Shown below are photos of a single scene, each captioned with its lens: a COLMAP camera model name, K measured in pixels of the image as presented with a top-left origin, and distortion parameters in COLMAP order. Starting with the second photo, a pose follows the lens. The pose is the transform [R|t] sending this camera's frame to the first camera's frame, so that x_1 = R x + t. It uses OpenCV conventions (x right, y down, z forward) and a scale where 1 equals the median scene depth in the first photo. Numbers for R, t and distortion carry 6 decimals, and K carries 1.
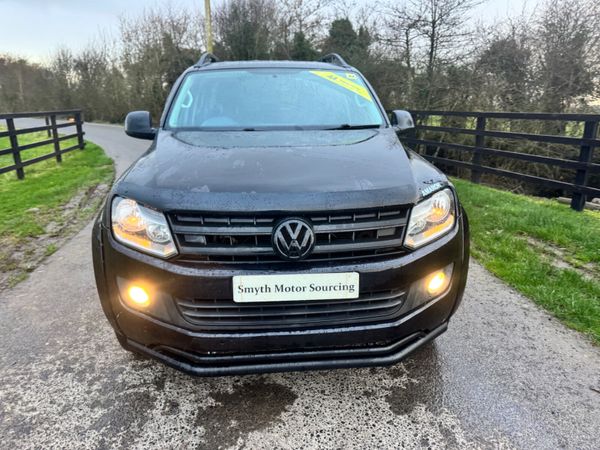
lens RADIAL K [[421.2, 0, 297.5], [0, 421.2, 225.0], [0, 0, 1]] dist [0.034665, -0.039714]
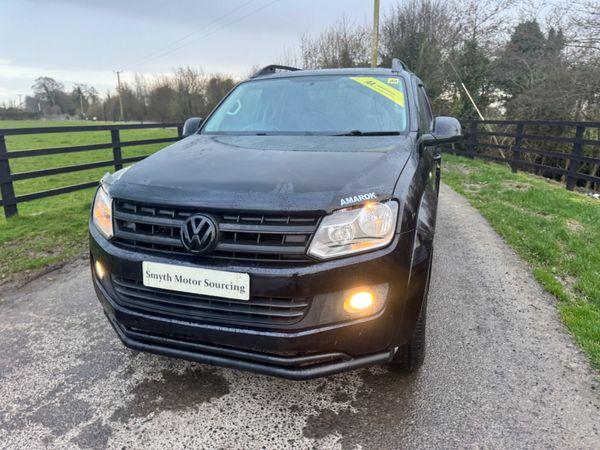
lens RADIAL K [[421.2, 0, 297.5], [0, 421.2, 225.2], [0, 0, 1]] dist [0.034665, -0.039714]
pose [[0.918097, 0.100623, -0.383371, 0.487281], [-0.111059, 0.993801, -0.005124, -0.007573], [0.380479, 0.047281, 0.923580, 0.100345]]
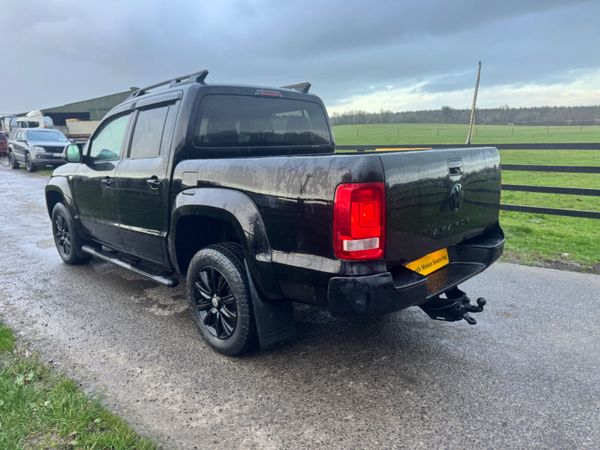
lens RADIAL K [[421.2, 0, 291.6], [0, 421.2, 231.0], [0, 0, 1]] dist [0.034665, -0.039714]
pose [[-0.767745, 0.157009, -0.621221, 0.847681], [-0.155920, 0.894593, 0.418798, -0.989144], [0.621495, 0.418392, -0.662339, 3.475673]]
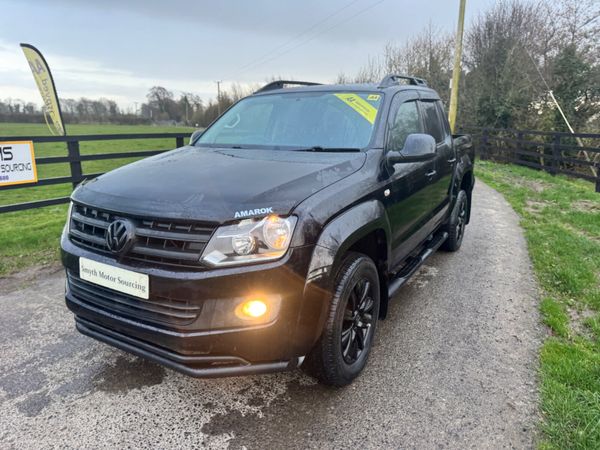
lens RADIAL K [[421.2, 0, 299.9], [0, 421.2, 224.4], [0, 0, 1]] dist [0.034665, -0.039714]
pose [[0.817382, 0.143718, -0.557881, 0.838461], [-0.170726, 0.985312, 0.003690, -0.071324], [0.550217, 0.092228, 0.829913, 0.230190]]
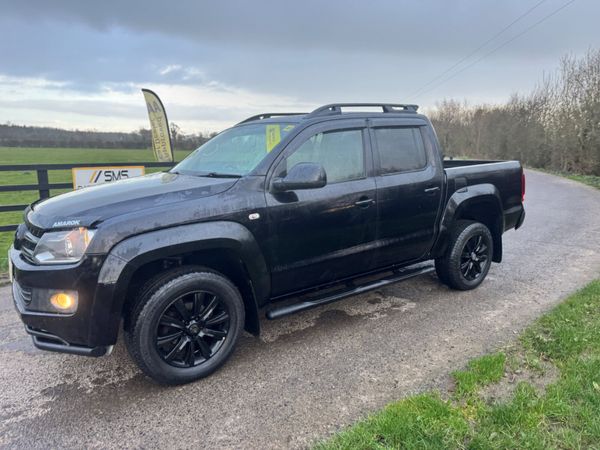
lens RADIAL K [[421.2, 0, 302.2], [0, 421.2, 227.4], [0, 0, 1]] dist [0.034665, -0.039714]
pose [[0.522133, 0.158559, -0.837996, 1.518023], [-0.235167, 0.971241, 0.037244, -0.250109], [0.819801, 0.177622, 0.544405, 0.789697]]
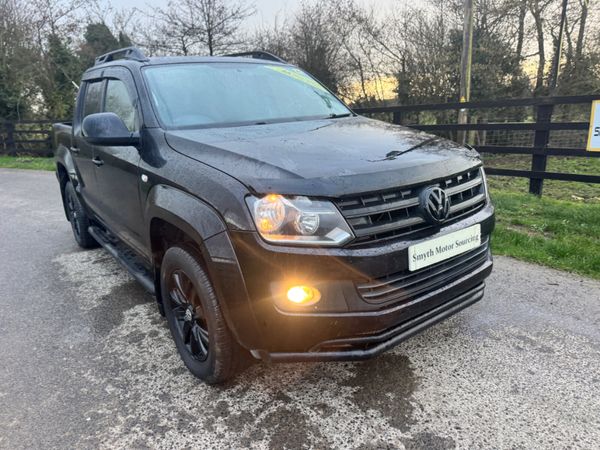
lens RADIAL K [[421.2, 0, 297.3], [0, 421.2, 227.3], [0, 0, 1]] dist [0.034665, -0.039714]
pose [[0.848996, -0.182338, 0.495943, -0.701307], [0.190120, 0.981128, 0.035256, -0.012995], [-0.493012, 0.064356, 0.867639, 0.168351]]
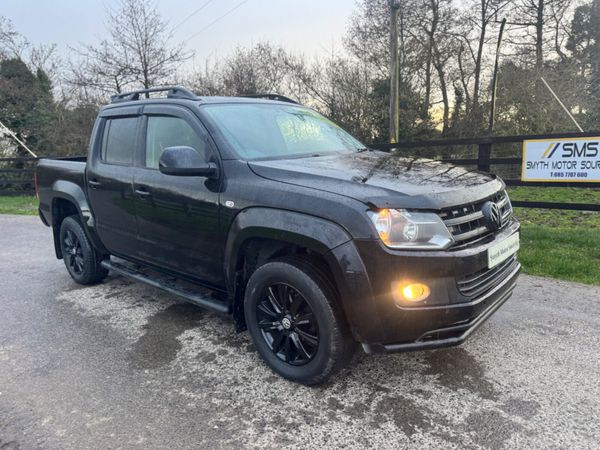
lens RADIAL K [[421.2, 0, 296.7], [0, 421.2, 228.1], [0, 0, 1]] dist [0.034665, -0.039714]
pose [[0.730222, -0.163292, 0.663409, -1.132216], [0.227603, 0.973693, -0.010861, -0.049235], [-0.644183, 0.158925, 0.748178, 0.294550]]
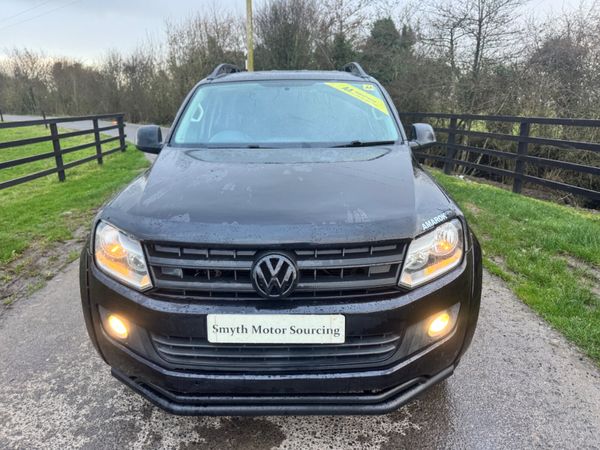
lens RADIAL K [[421.2, 0, 298.9], [0, 421.2, 227.3], [0, 0, 1]] dist [0.034665, -0.039714]
pose [[0.995565, 0.024479, -0.090837, 0.099159], [-0.024071, 0.999695, 0.005583, -0.062392], [0.090946, -0.003372, 0.995850, 0.070373]]
